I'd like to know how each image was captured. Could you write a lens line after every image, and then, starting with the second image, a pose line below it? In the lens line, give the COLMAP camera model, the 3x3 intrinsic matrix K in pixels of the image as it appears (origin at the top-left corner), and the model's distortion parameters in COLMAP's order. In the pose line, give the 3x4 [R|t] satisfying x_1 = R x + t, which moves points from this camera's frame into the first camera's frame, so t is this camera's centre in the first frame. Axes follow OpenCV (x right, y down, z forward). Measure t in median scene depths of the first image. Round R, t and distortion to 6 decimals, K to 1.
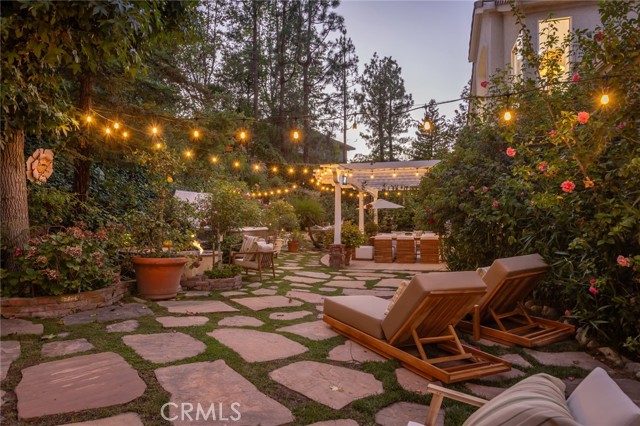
lens RADIAL K [[394.9, 0, 317.2], [0, 394.9, 212.9], [0, 0, 1]] dist [0.002320, 0.000950]
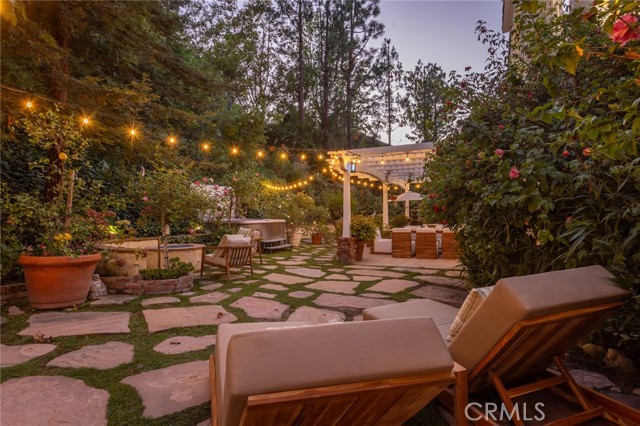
lens RADIAL K [[329.2, 0, 319.9], [0, 329.2, 210.5], [0, 0, 1]] dist [0.001327, 0.000531]
pose [[0.984835, -0.007169, -0.173345, 0.095250], [0.007915, 0.999962, 0.003610, 0.010281], [0.173313, -0.004927, 0.984855, 0.177819]]
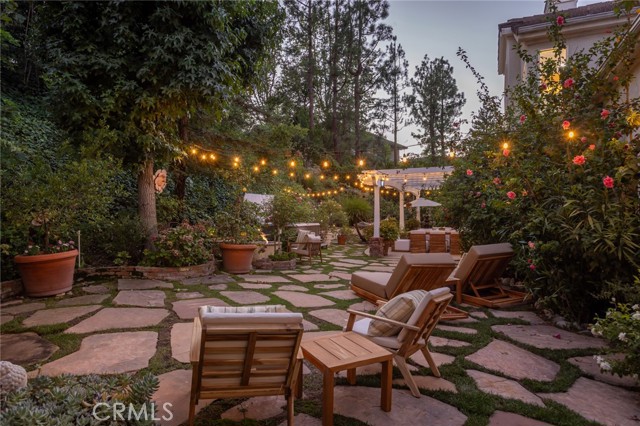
lens RADIAL K [[385.0, 0, 320.0], [0, 385.0, 213.0], [0, 0, 1]] dist [0.000734, -0.000055]
pose [[0.990191, -0.003988, -0.139663, 0.034435], [0.005280, 0.999947, 0.008884, -0.004236], [0.139620, -0.009535, 0.990159, -0.130079]]
